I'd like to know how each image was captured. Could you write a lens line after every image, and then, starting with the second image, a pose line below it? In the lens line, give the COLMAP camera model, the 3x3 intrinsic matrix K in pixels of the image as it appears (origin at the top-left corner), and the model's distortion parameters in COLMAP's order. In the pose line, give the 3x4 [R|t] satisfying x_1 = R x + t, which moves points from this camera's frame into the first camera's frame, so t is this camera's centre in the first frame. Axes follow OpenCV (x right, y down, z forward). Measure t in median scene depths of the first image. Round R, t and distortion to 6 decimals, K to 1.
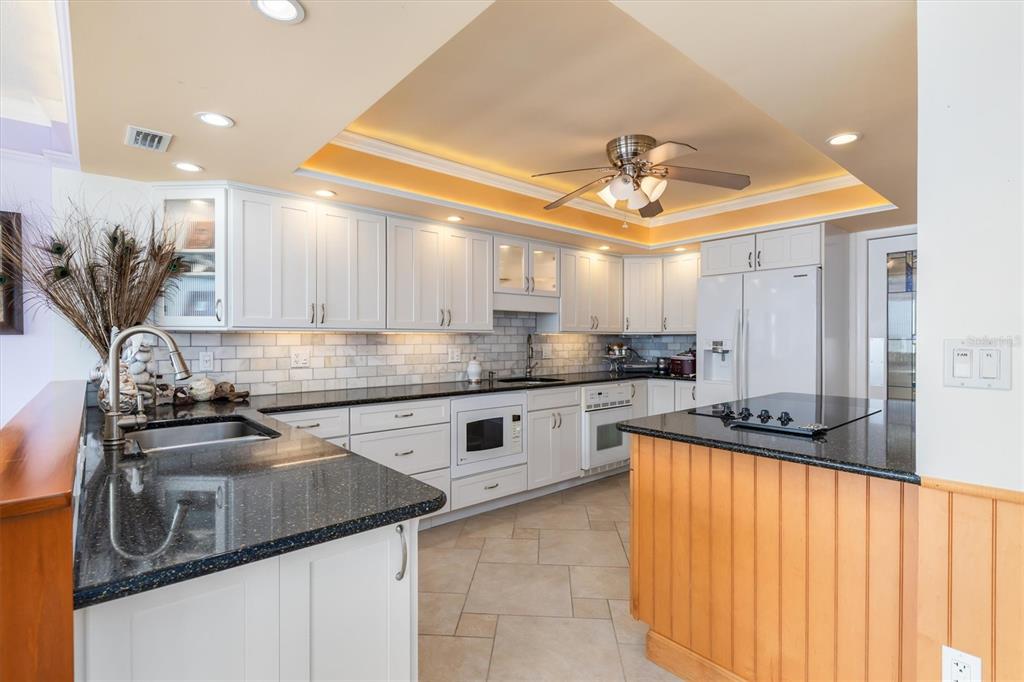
lens RADIAL K [[486.0, 0, 507.3], [0, 486.0, 343.0], [0, 0, 1]] dist [0.013281, -0.007252]
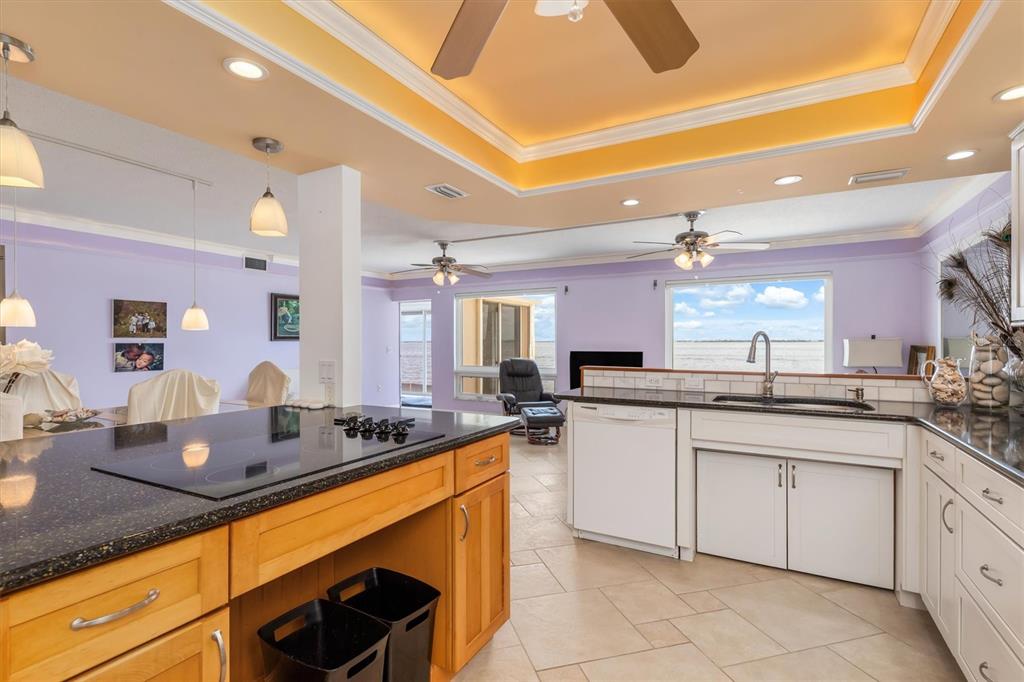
lens RADIAL K [[486.0, 0, 510.6], [0, 486.0, 343.3], [0, 0, 1]] dist [0.013281, -0.007252]
pose [[-0.937844, 0.003261, -0.347042, 0.306453], [-0.000591, 0.999939, 0.010993, -0.004478], [0.347057, 0.010514, -0.937785, 0.997437]]
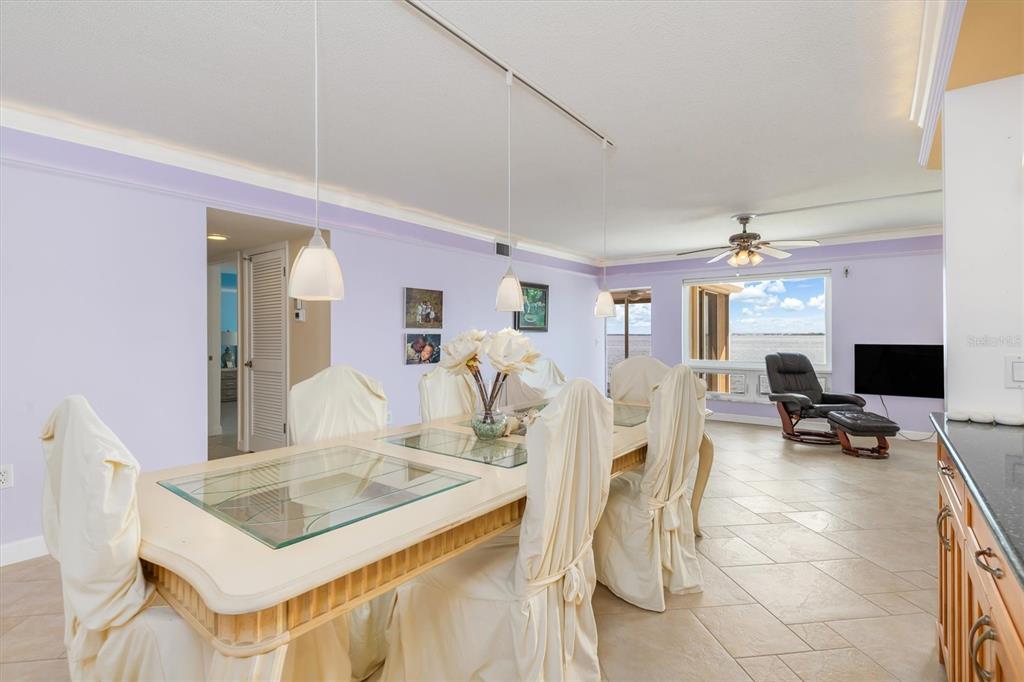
lens RADIAL K [[486.0, 0, 516.5], [0, 486.0, 336.4], [0, 0, 1]] dist [0.013281, -0.007252]
pose [[-0.980606, 0.002377, -0.195976, 0.816596], [0.000422, 0.999950, 0.010020, 0.004235], [0.195990, 0.009743, -0.980558, 0.661219]]
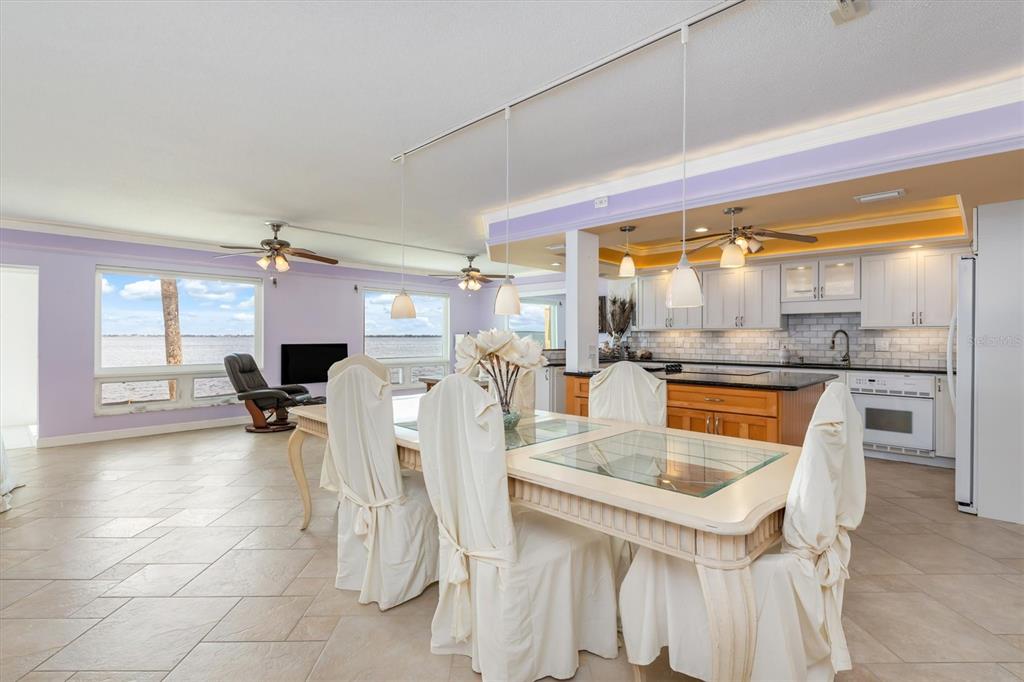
lens RADIAL K [[486.0, 0, 507.2], [0, 486.0, 338.6], [0, 0, 1]] dist [0.013281, -0.007252]
pose [[0.088332, 0.004173, -0.996082, 1.376308], [-0.009278, 0.999951, 0.003366, 0.009345], [0.996048, 0.008945, 0.088366, 0.039294]]
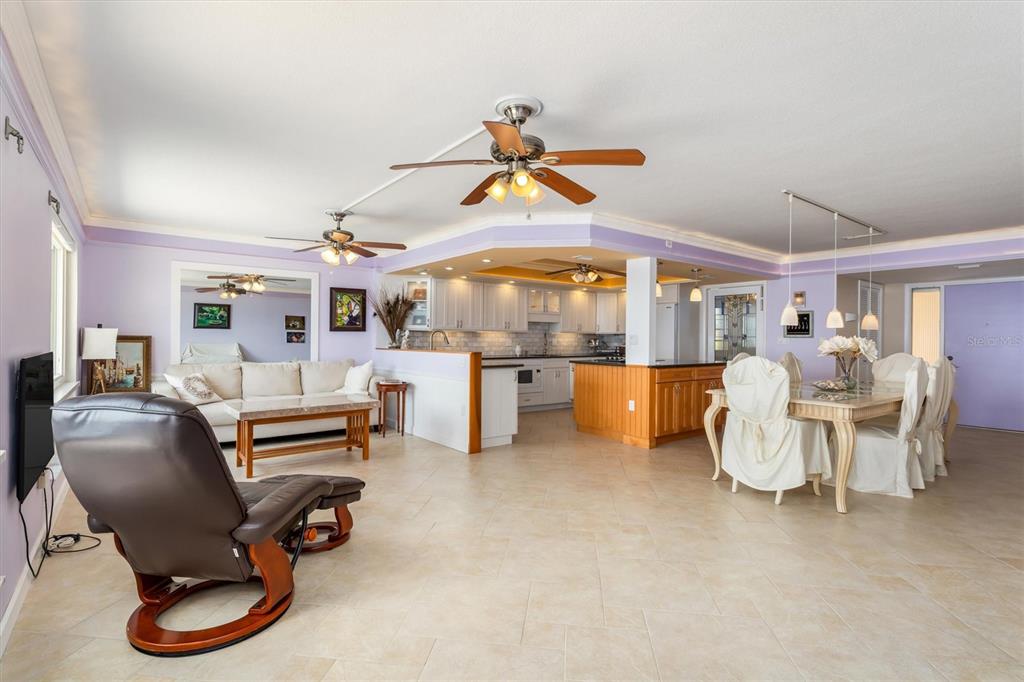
lens RADIAL K [[486.0, 0, 506.0], [0, 486.0, 342.0], [0, 0, 1]] dist [0.013281, -0.007252]
pose [[0.998689, 0.009359, -0.050333, -0.017287], [-0.009389, 0.999956, -0.000351, 0.023730], [0.050327, 0.000824, 0.998732, -1.140296]]
